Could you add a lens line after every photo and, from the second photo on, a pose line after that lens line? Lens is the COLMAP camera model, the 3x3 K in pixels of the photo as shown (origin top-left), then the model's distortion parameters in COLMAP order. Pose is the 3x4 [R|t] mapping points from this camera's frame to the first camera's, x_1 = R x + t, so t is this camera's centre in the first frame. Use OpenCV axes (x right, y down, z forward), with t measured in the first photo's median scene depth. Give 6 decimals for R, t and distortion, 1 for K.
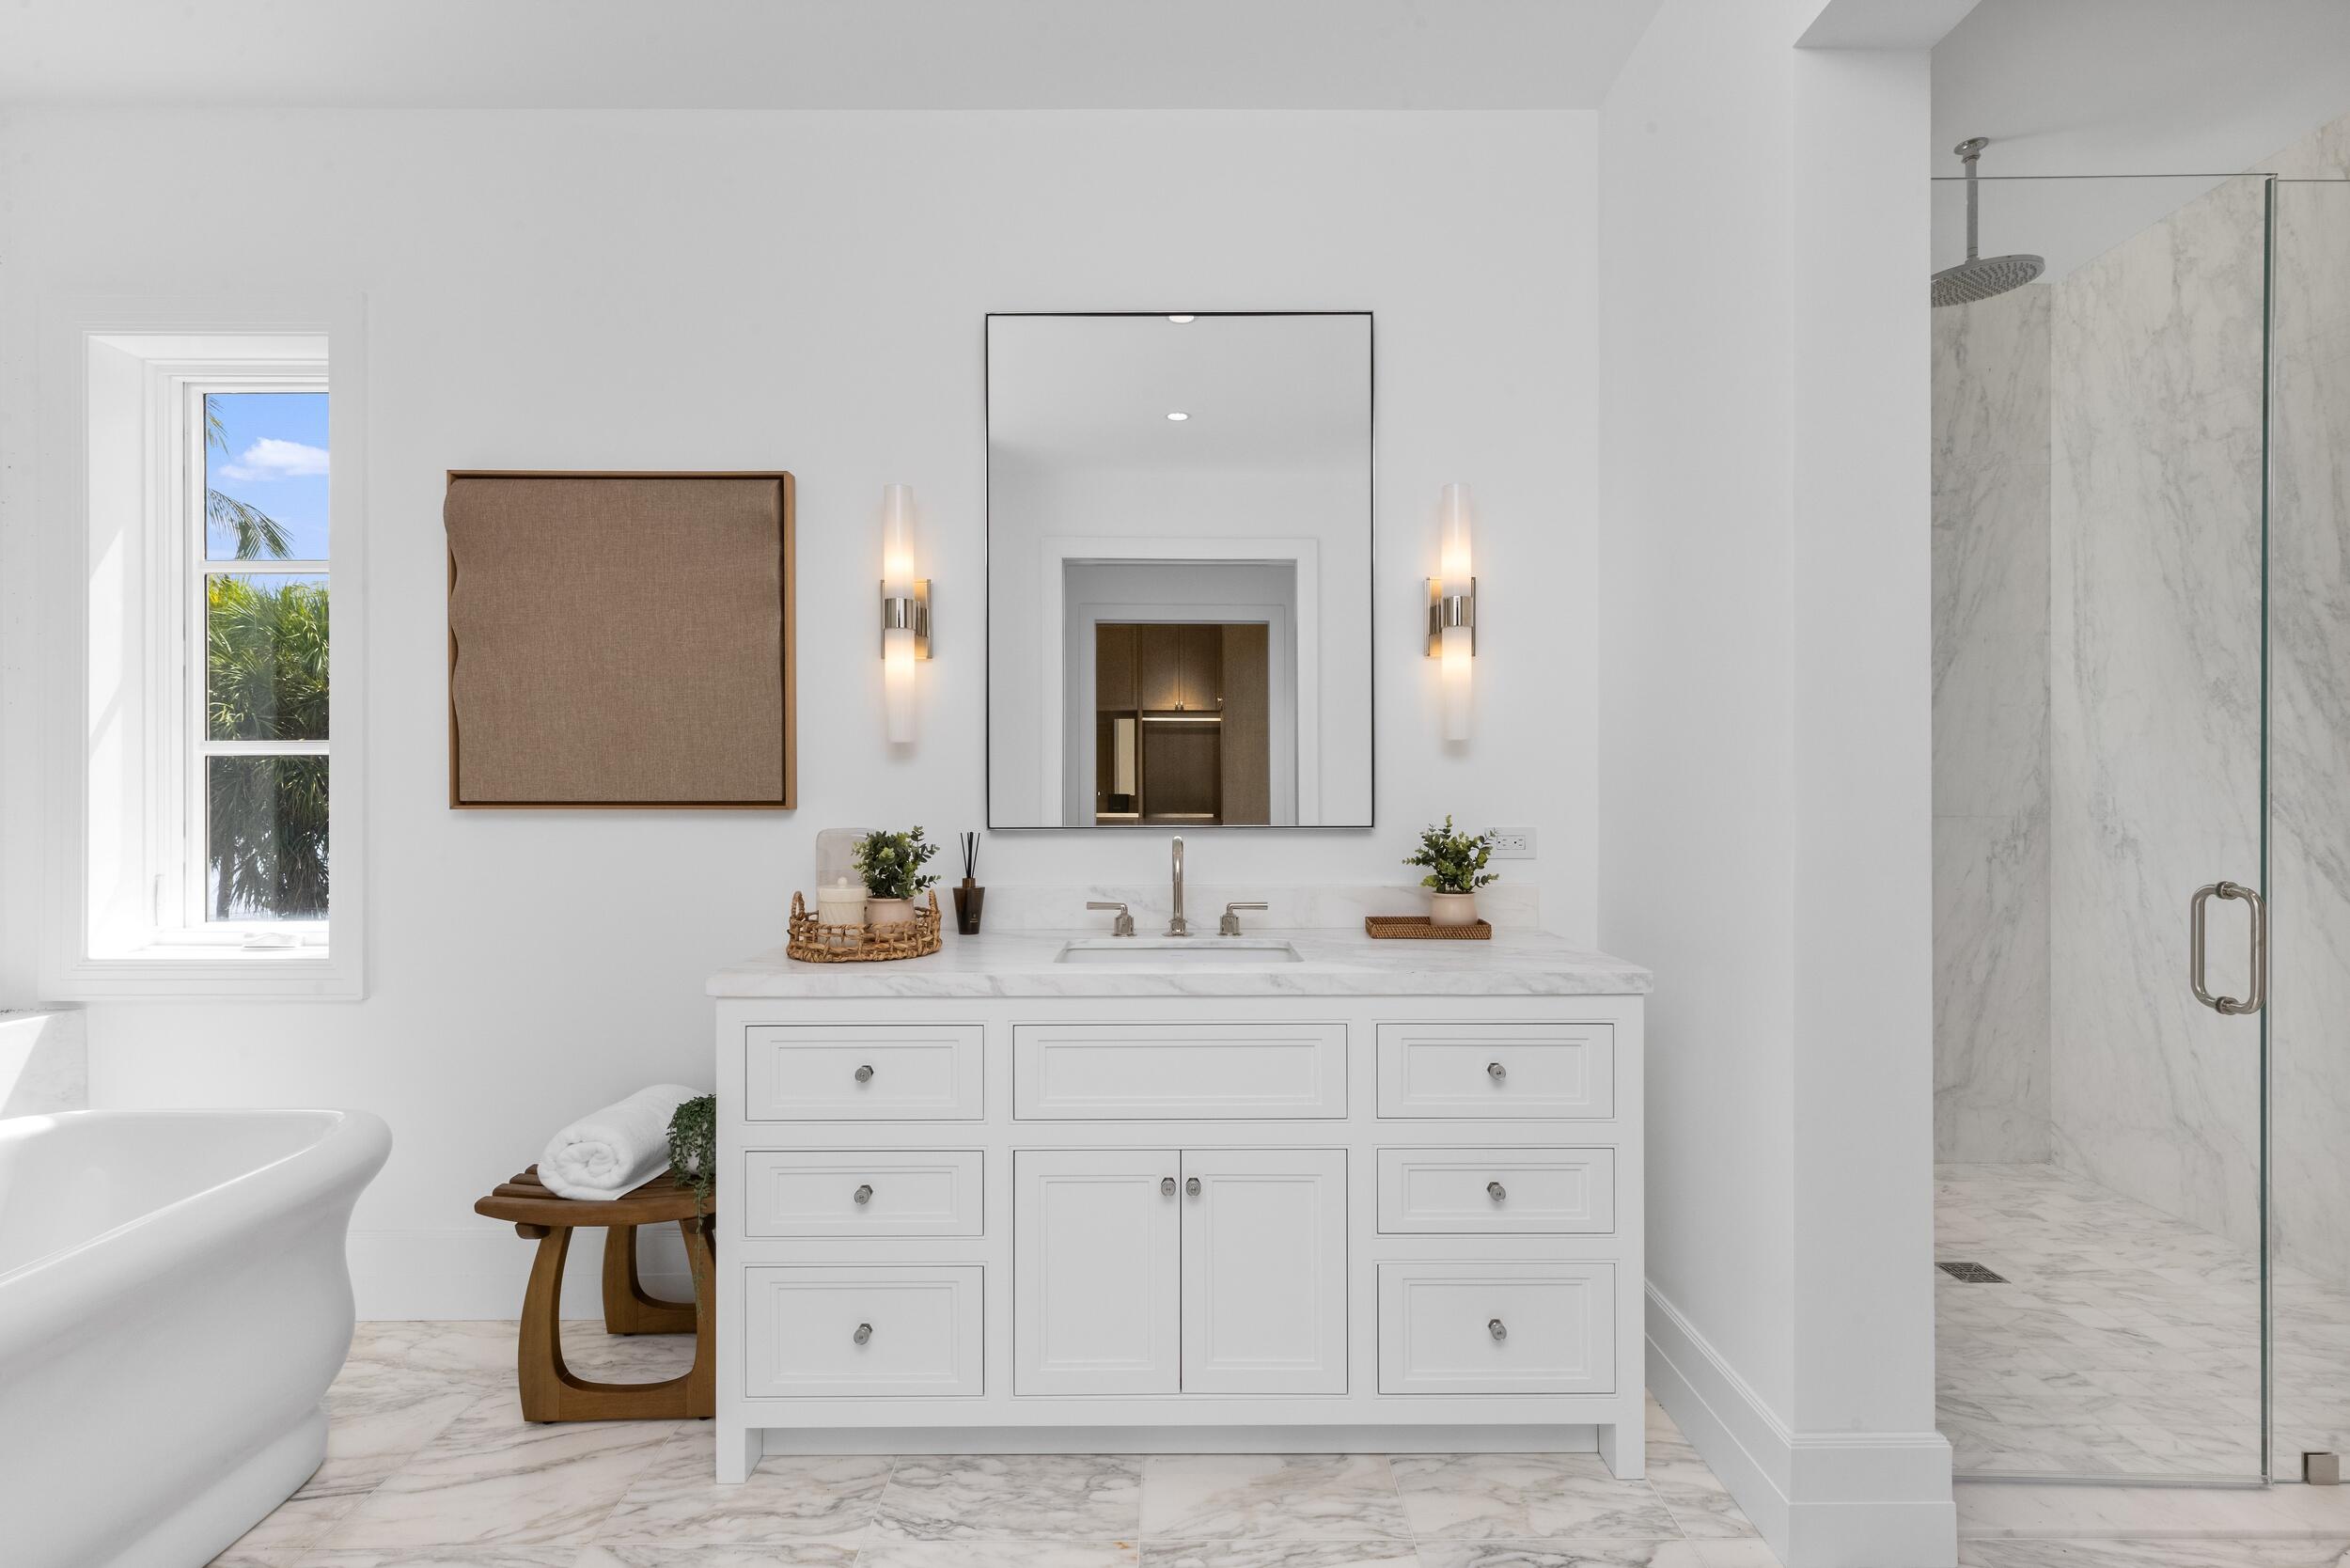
lens RADIAL K [[1073.9, 0, 1177.6], [0, 1073.9, 789.0], [0, 0, 1]] dist [0.004510, -0.000039]
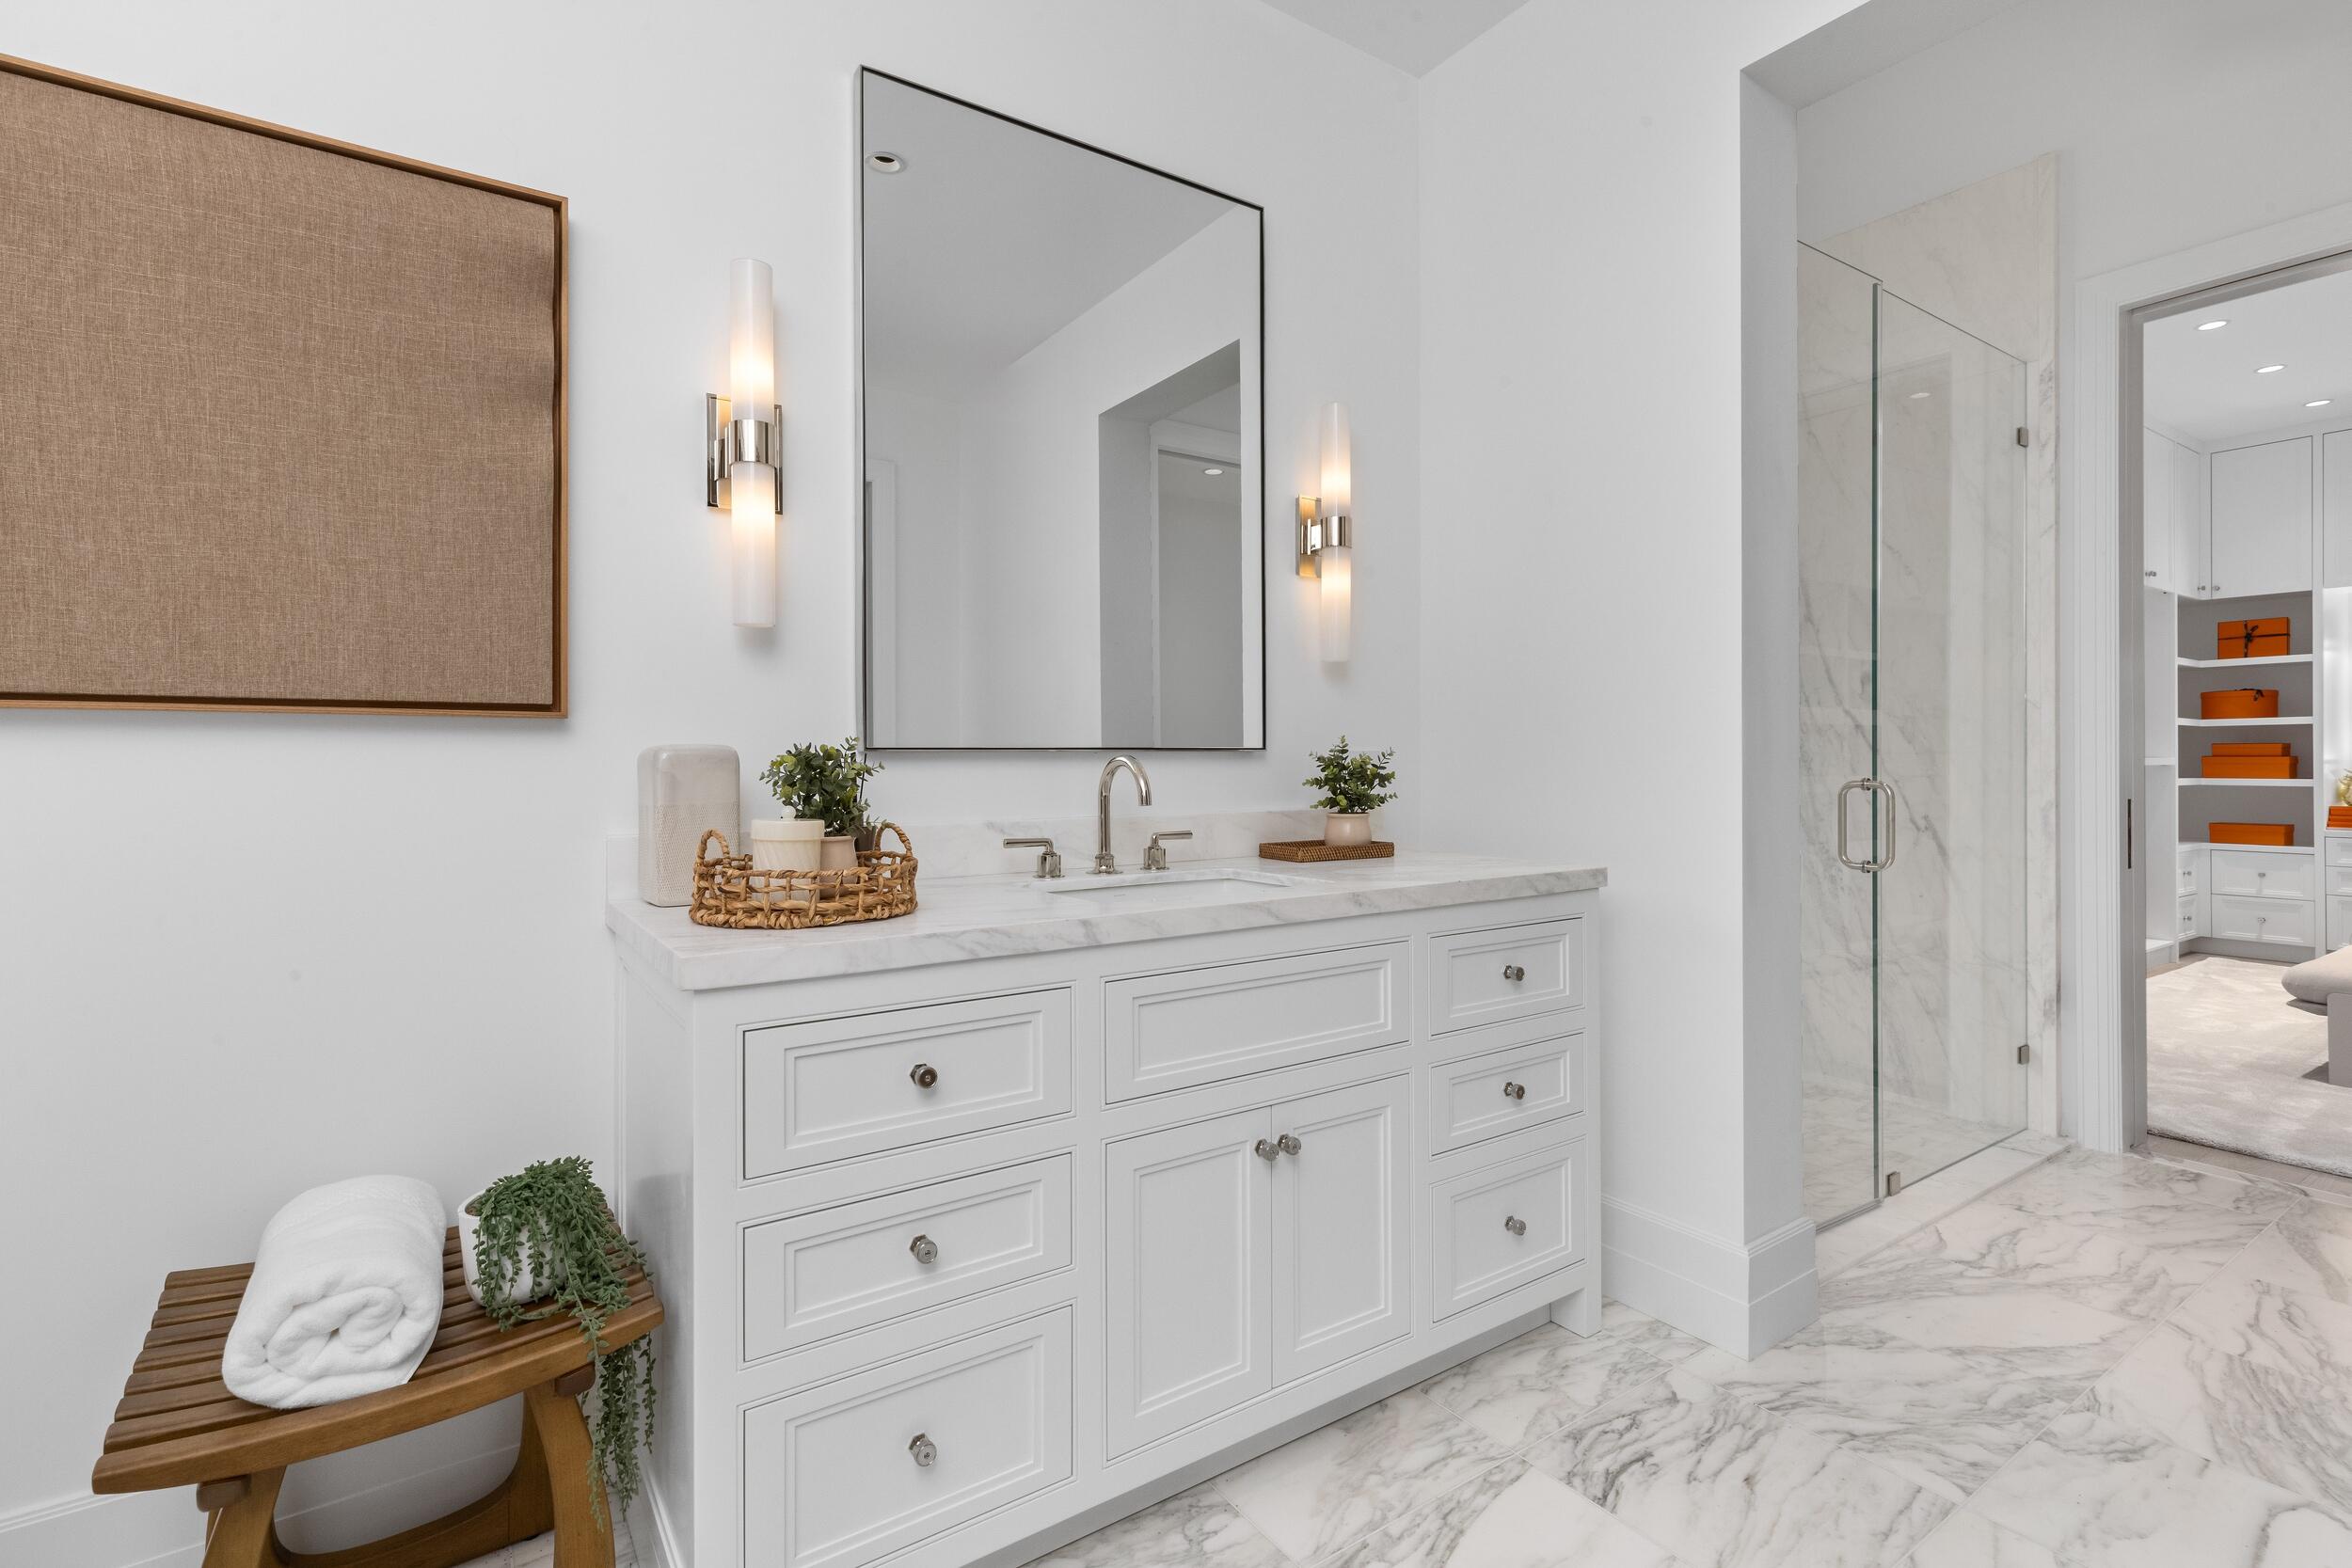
lens RADIAL K [[1084.7, 0, 1174.1], [0, 1084.7, 757.5], [0, 0, 1]] dist [0.004507, 0.000209]
pose [[0.831339, -0.000354, 0.555766, -0.475614], [0.002917, 0.999989, -0.003726, 0.052689], [-0.555758, 0.004719, 0.831331, 0.279056]]
